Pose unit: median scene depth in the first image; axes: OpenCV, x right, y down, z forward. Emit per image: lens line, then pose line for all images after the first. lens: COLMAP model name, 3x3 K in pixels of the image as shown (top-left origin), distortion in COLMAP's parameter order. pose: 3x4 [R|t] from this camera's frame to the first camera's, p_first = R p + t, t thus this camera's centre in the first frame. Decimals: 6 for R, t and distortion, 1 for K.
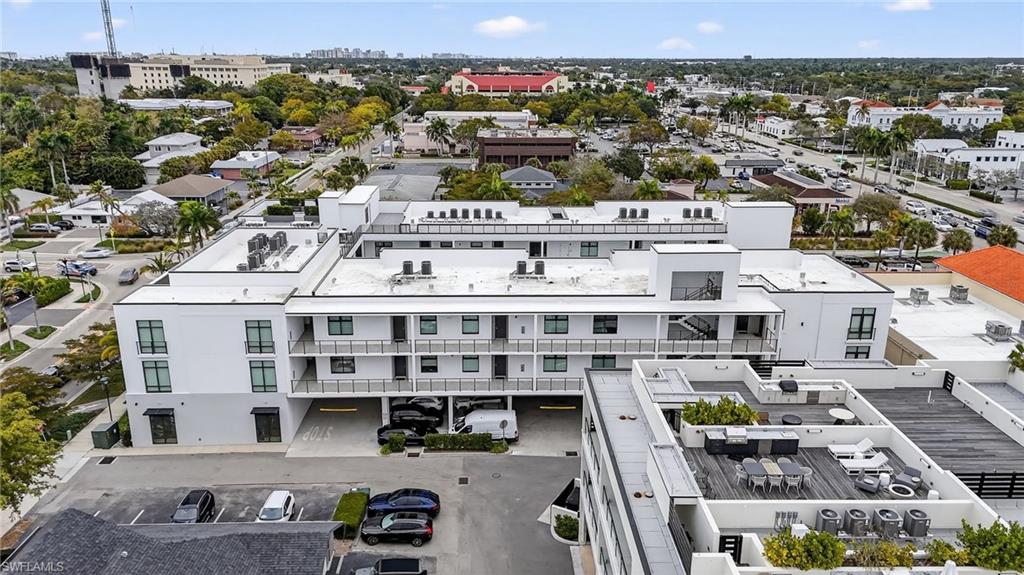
lens RADIAL K [[753.6, 0, 514.5], [0, 753.6, 283.7], [0, 0, 1]] dist [0.061245, -0.040240]
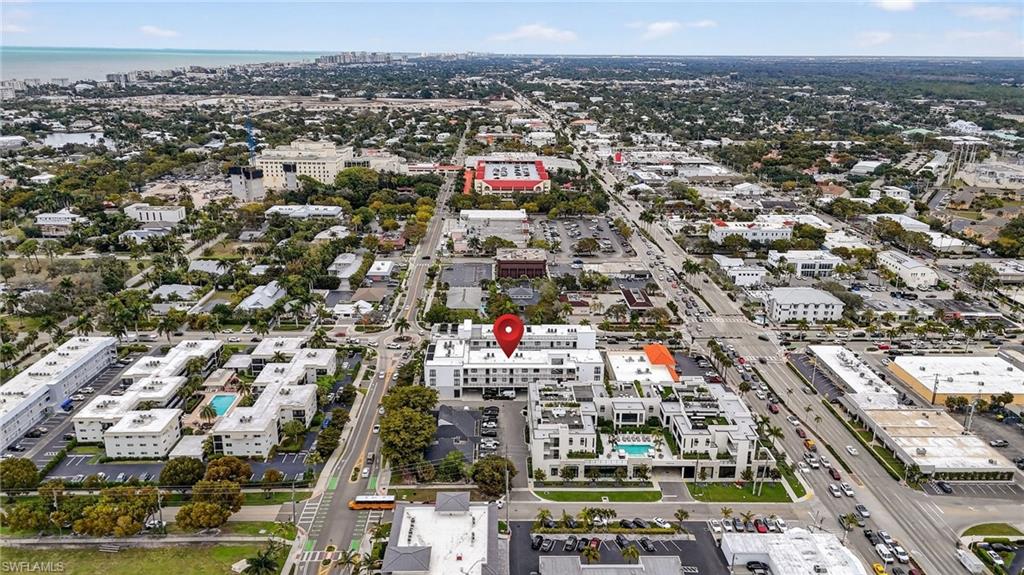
lens RADIAL K [[753.6, 0, 514.8], [0, 753.6, 290.1], [0, 0, 1]] dist [0.061245, -0.040240]
pose [[0.999978, 0.006594, 0.000330, -0.004476], [-0.006598, 0.999852, 0.015869, -0.463416], [-0.000225, -0.015871, 0.999874, -3.218093]]
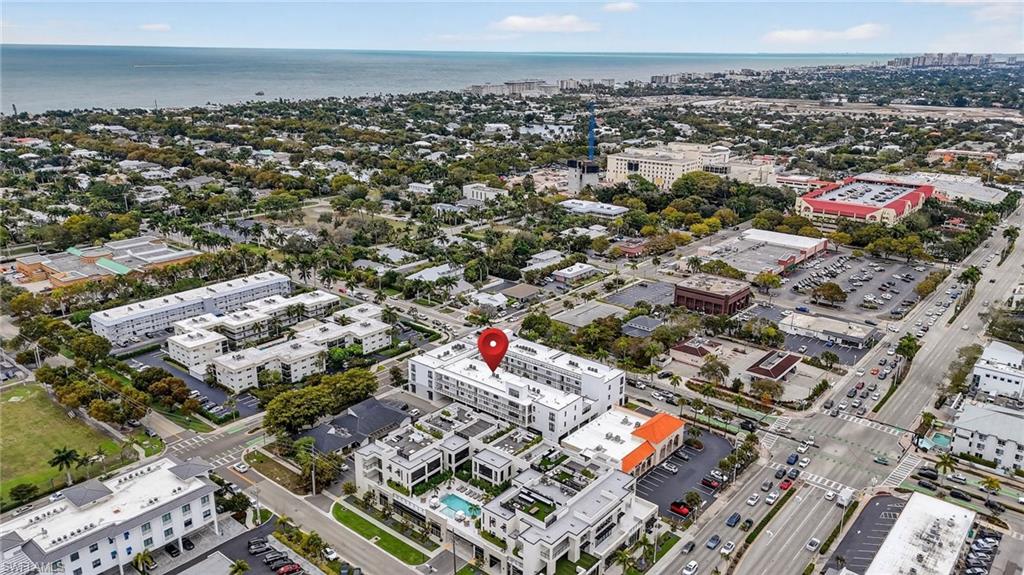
lens RADIAL K [[753.6, 0, 508.6], [0, 753.6, 281.0], [0, 0, 1]] dist [0.061245, -0.040240]
pose [[0.749523, 0.198208, -0.631608, 2.474904], [-0.196154, 0.977772, 0.074066, -0.815315], [0.632250, 0.068378, 0.771741, -1.961179]]
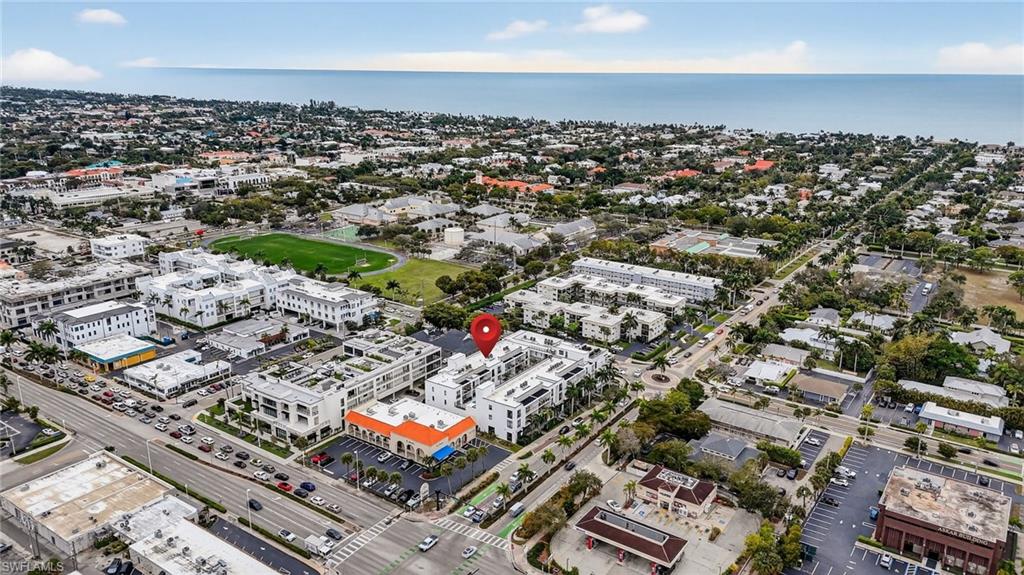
lens RADIAL K [[753.6, 0, 504.3], [0, 753.6, 288.6], [0, 0, 1]] dist [0.061245, -0.040240]
pose [[-0.602379, 0.215169, -0.768662, 3.331951], [-0.239823, 0.869703, 0.431395, -2.330113], [0.761331, 0.444206, -0.472288, 3.090900]]
